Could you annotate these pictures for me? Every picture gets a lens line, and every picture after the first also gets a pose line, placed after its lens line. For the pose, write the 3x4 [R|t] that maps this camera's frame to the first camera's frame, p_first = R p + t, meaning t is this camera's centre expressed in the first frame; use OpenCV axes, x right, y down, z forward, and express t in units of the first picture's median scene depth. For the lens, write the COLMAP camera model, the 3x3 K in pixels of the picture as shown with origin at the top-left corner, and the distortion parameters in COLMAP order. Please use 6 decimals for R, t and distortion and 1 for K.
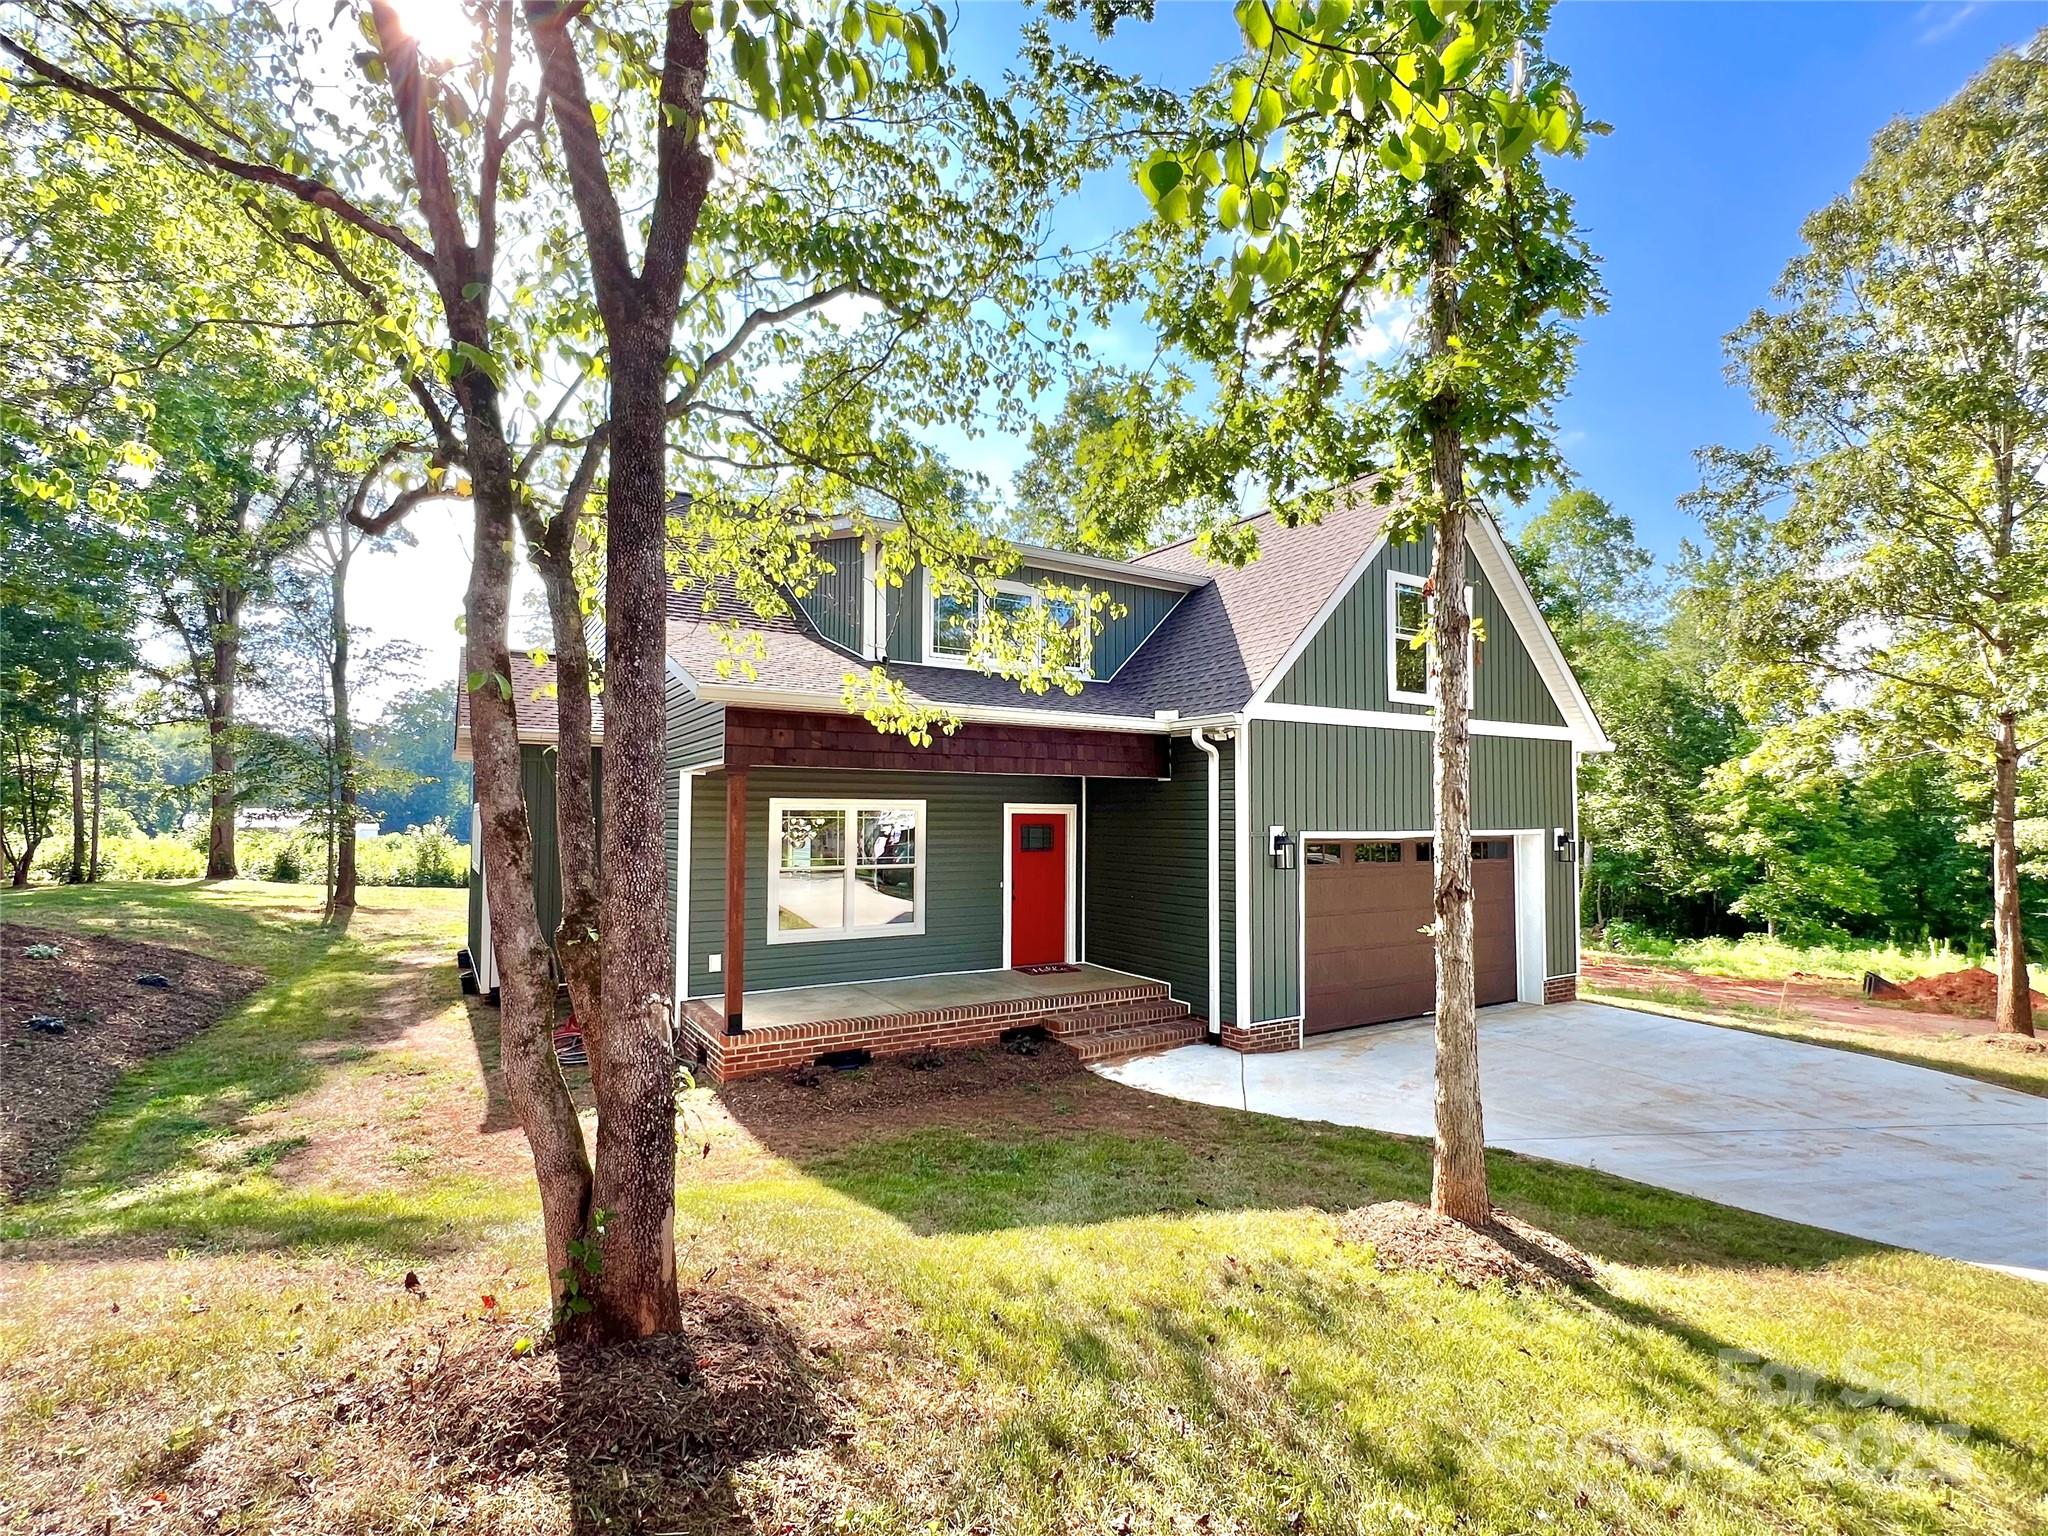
lens RADIAL K [[953.9, 0, 1024.0], [0, 953.9, 768.0], [0, 0, 1]] dist [-0.000766, -0.000016]
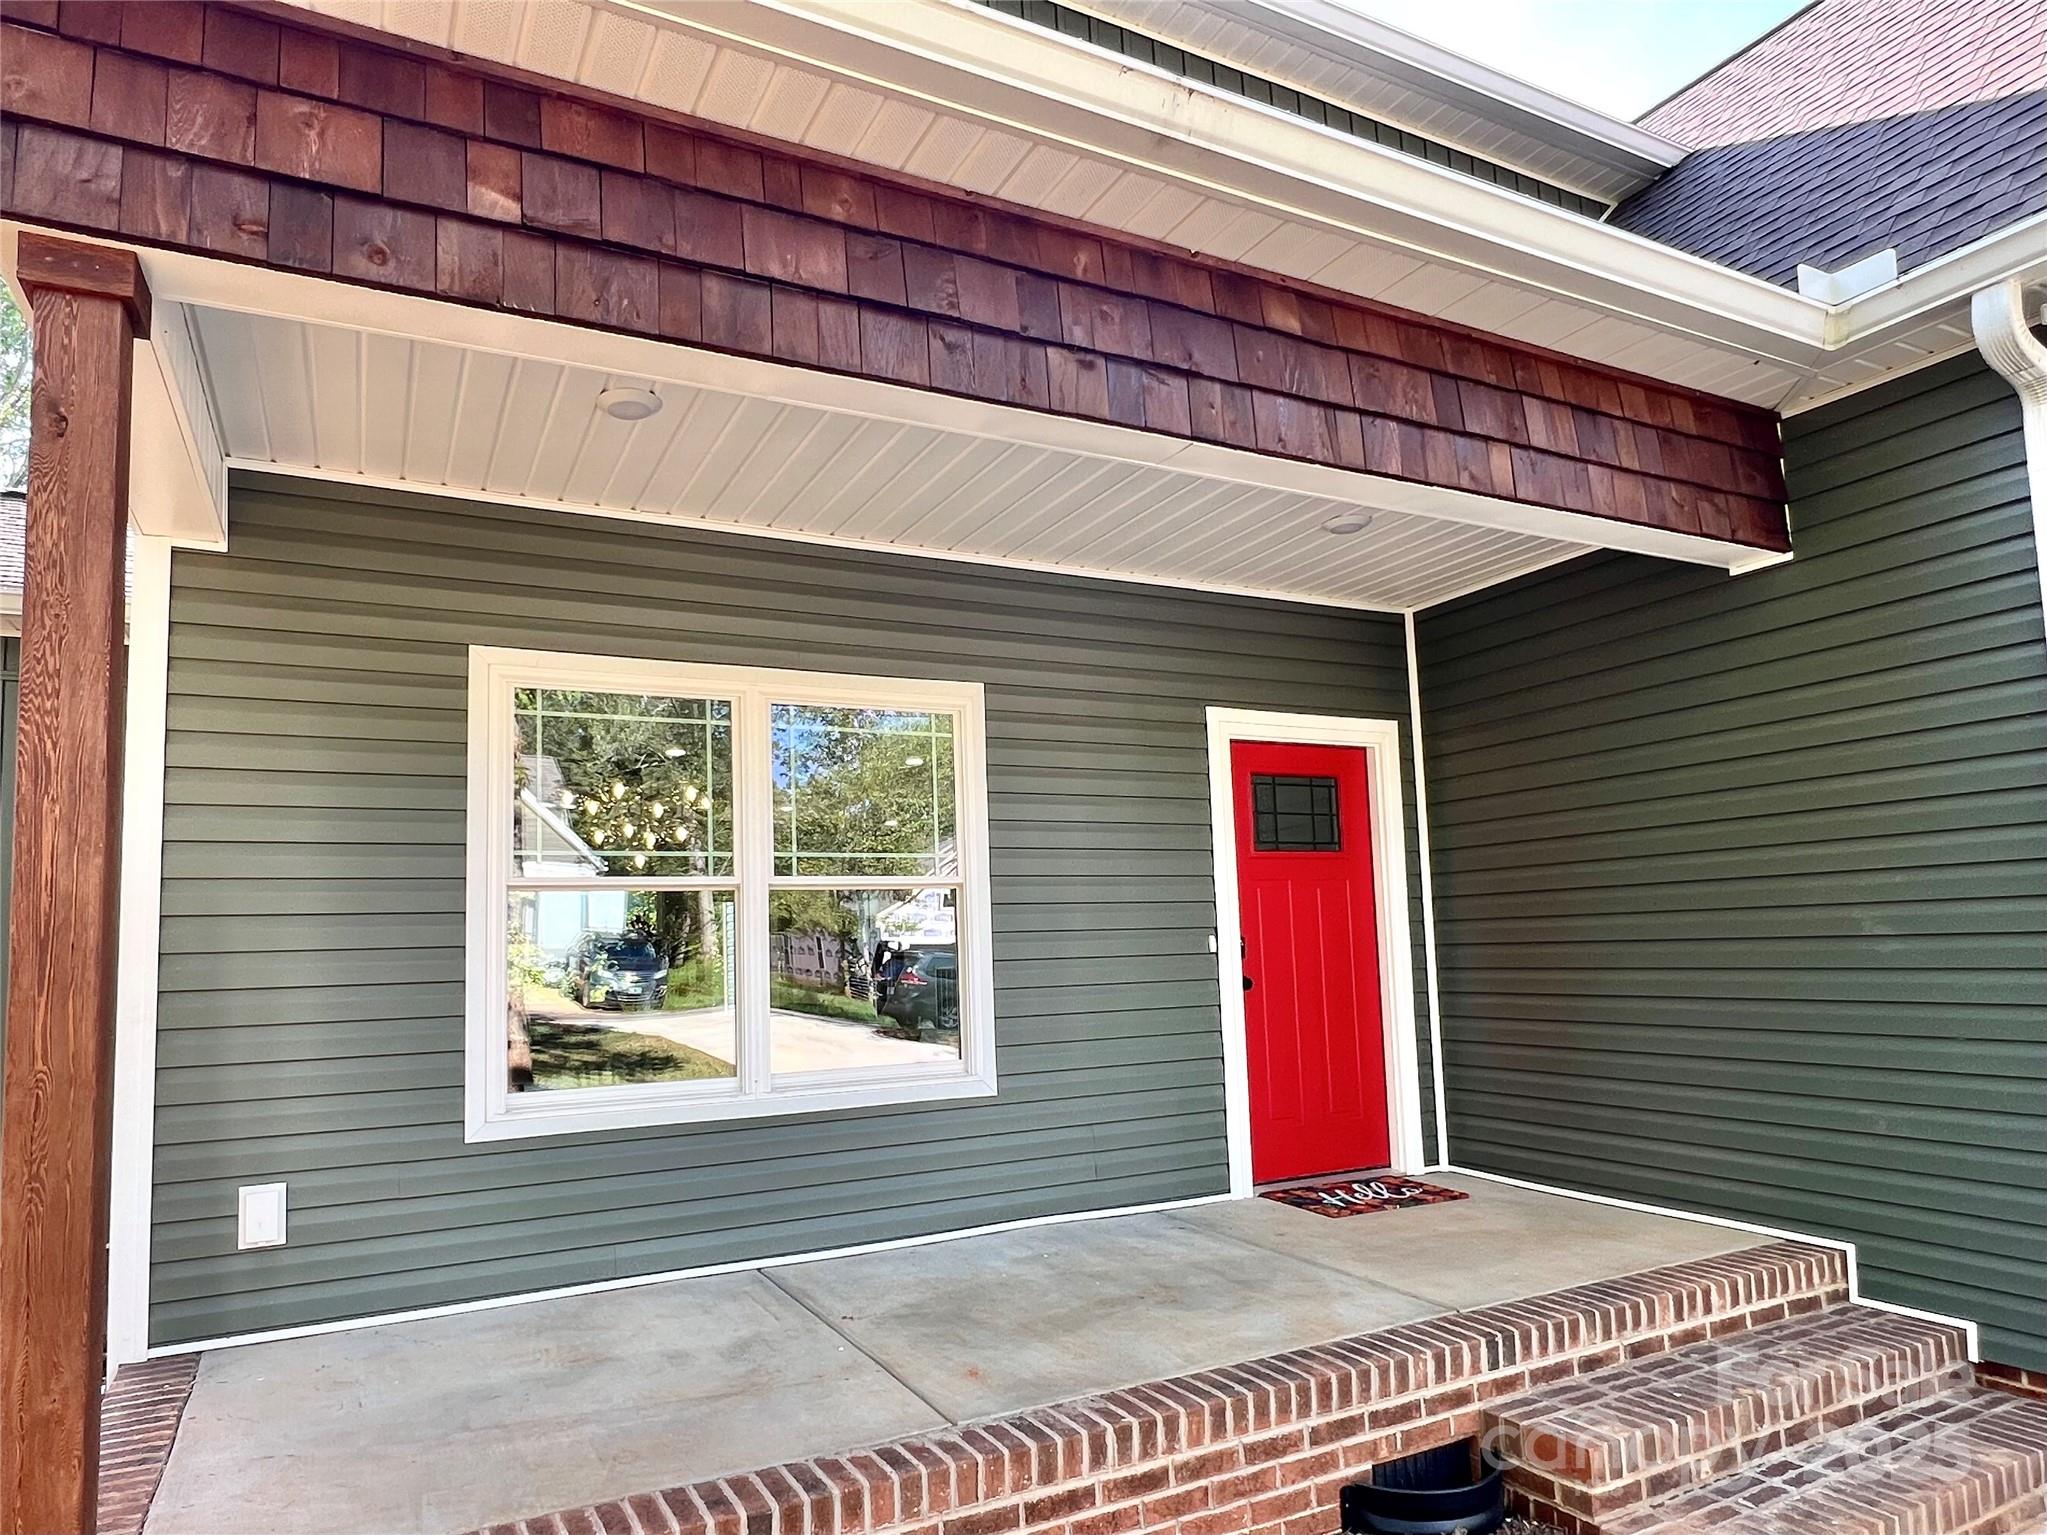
lens RADIAL K [[1251.7, 0, 974.3], [0, 1251.7, 816.8], [0, 0, 1]] dist [0.002314, 0.000671]
pose [[0.995667, -0.045364, -0.081173, -0.077848], [0.040896, 0.997599, -0.055890, 0.110453], [0.083513, 0.052328, 0.995132, 0.612031]]
